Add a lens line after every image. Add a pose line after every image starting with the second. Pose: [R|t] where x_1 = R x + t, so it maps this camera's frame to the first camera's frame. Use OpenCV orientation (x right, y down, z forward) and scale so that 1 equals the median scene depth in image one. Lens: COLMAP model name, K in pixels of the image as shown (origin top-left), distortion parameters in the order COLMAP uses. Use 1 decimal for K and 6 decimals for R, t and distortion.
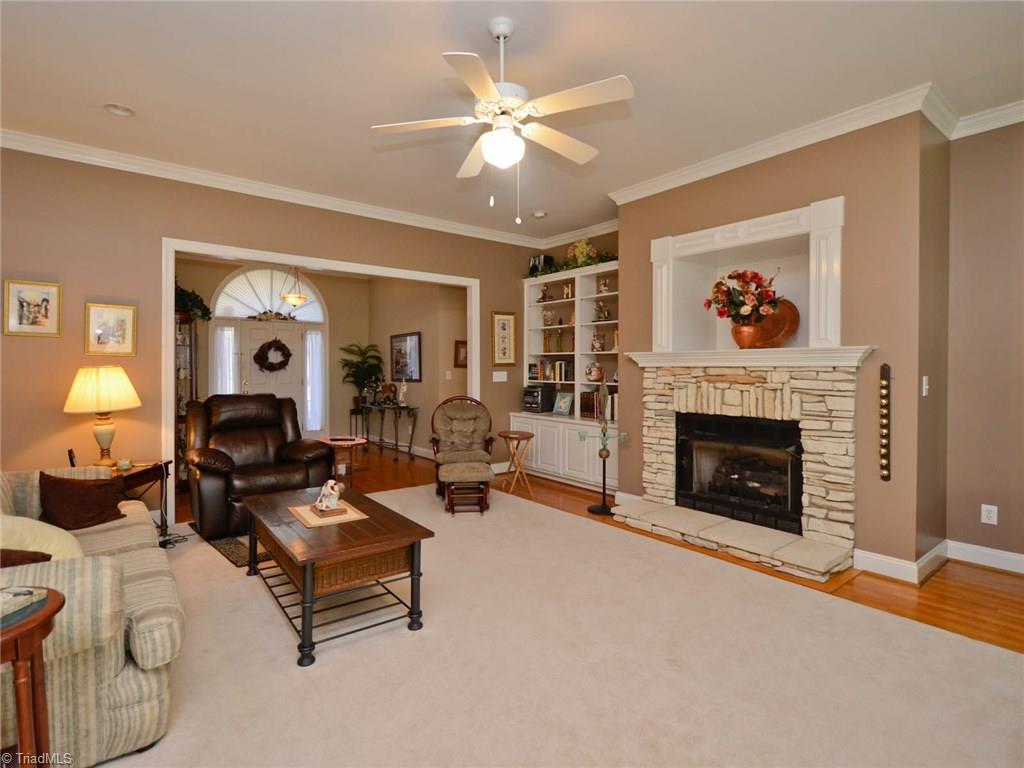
lens RADIAL K [[505.9, 0, 515.8], [0, 505.9, 371.2], [0, 0, 1]] dist [-0.003387, -0.000535]
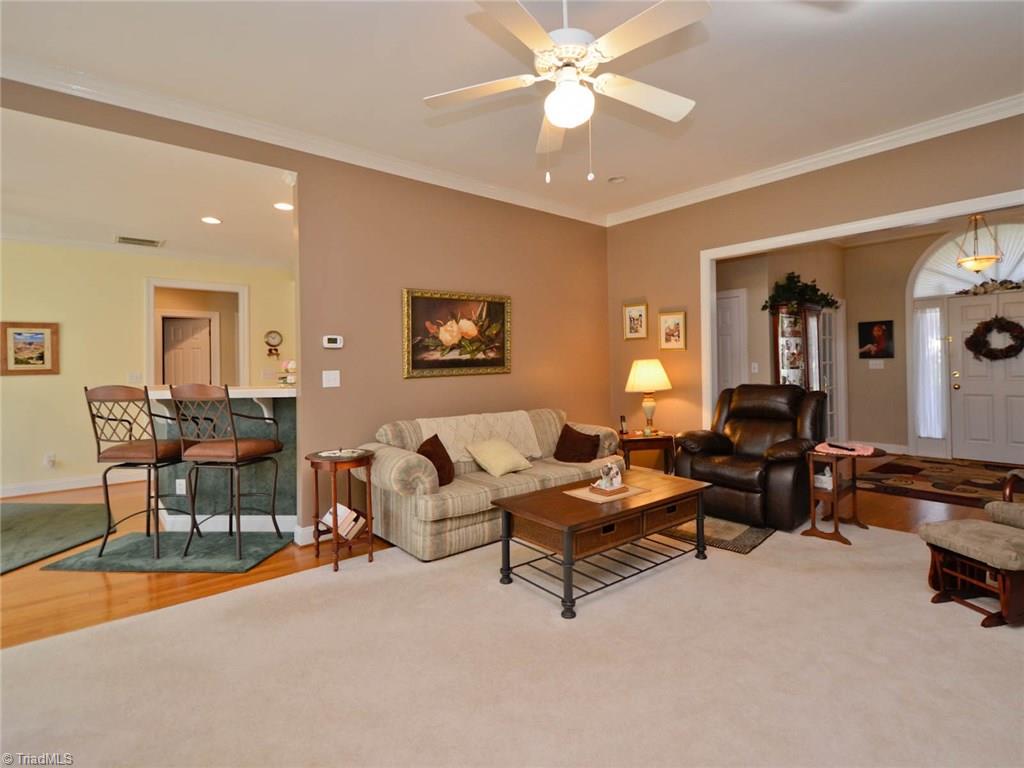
lens RADIAL K [[518.1, 0, 521.0], [0, 518.1, 357.5], [0, 0, 1]] dist [0.000205, -0.001296]
pose [[0.018555, -0.015895, -0.999701, 0.520345], [0.009369, 0.999832, -0.015723, 0.003980], [0.999784, -0.009075, 0.018701, 0.541316]]
